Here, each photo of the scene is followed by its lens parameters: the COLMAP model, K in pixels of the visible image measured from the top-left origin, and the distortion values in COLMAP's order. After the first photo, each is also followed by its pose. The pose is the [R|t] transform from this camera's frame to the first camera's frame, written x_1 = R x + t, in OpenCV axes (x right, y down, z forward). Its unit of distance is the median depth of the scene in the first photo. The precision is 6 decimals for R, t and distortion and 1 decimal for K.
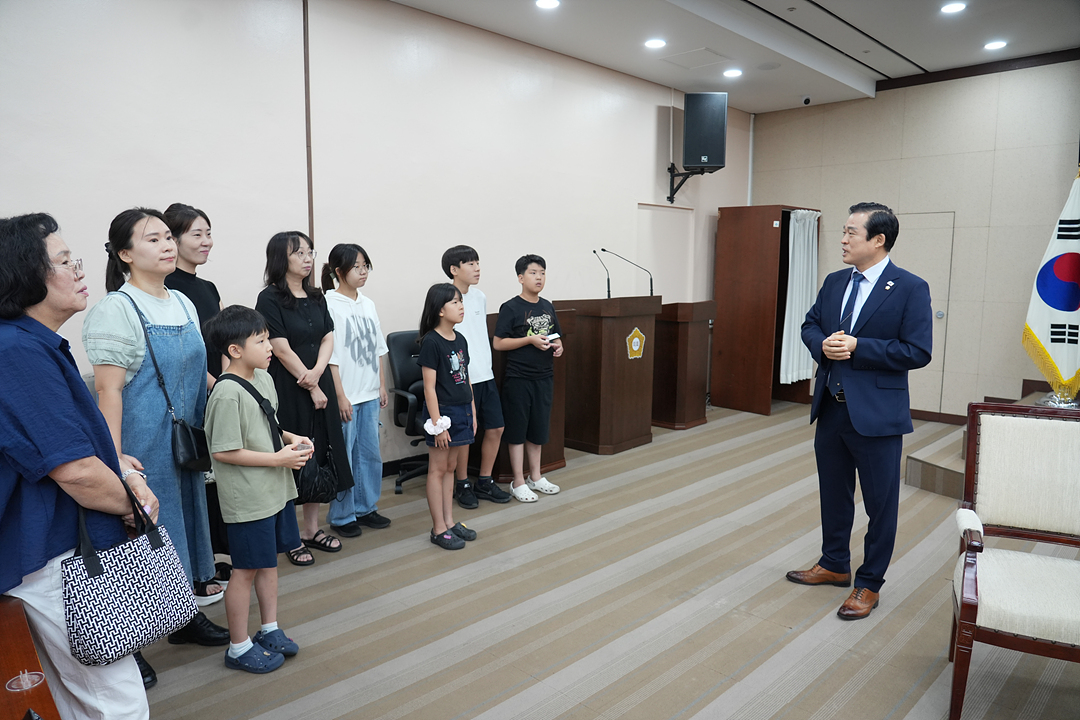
lens RADIAL K [[720.5, 0, 514.5], [0, 720.5, 340.9], [0, 0, 1]] dist [-0.020313, 0.003206]
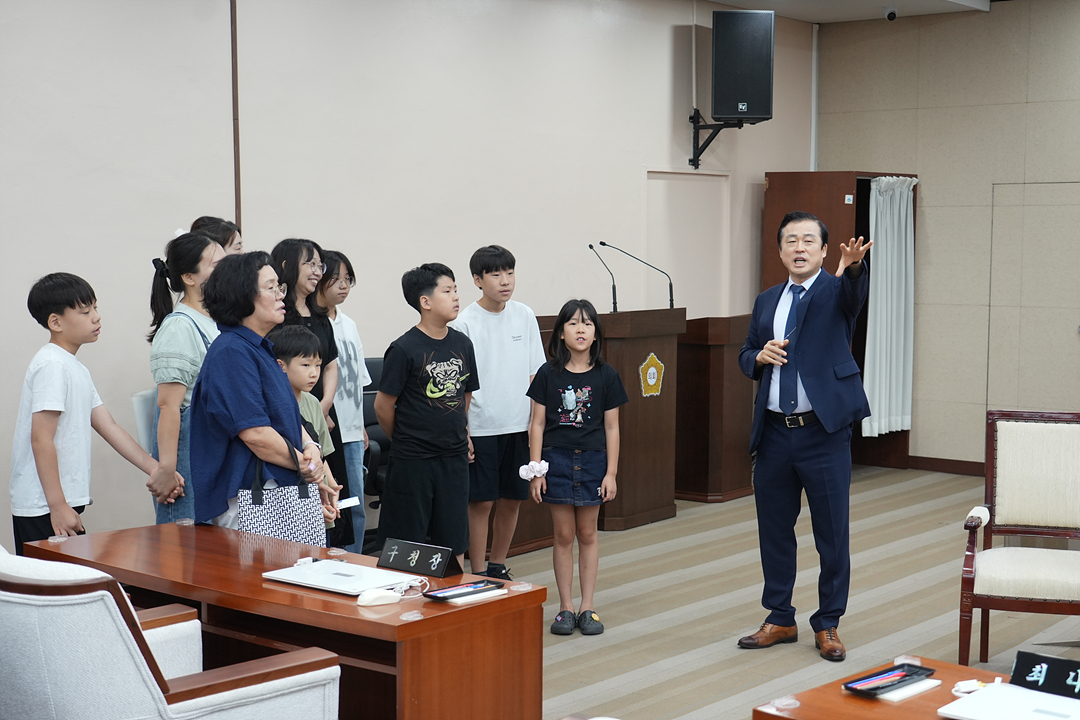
lens RADIAL K [[1551.6, 0, 540.0], [0, 1551.6, 360.0], [0, 0, 1]] dist [0.098718, 0.036602]
pose [[0.992808, -0.014097, 0.118886, -0.106936], [0.017098, 0.999559, -0.024261, 0.020477], [-0.118491, 0.026119, 0.992612, -0.442869]]
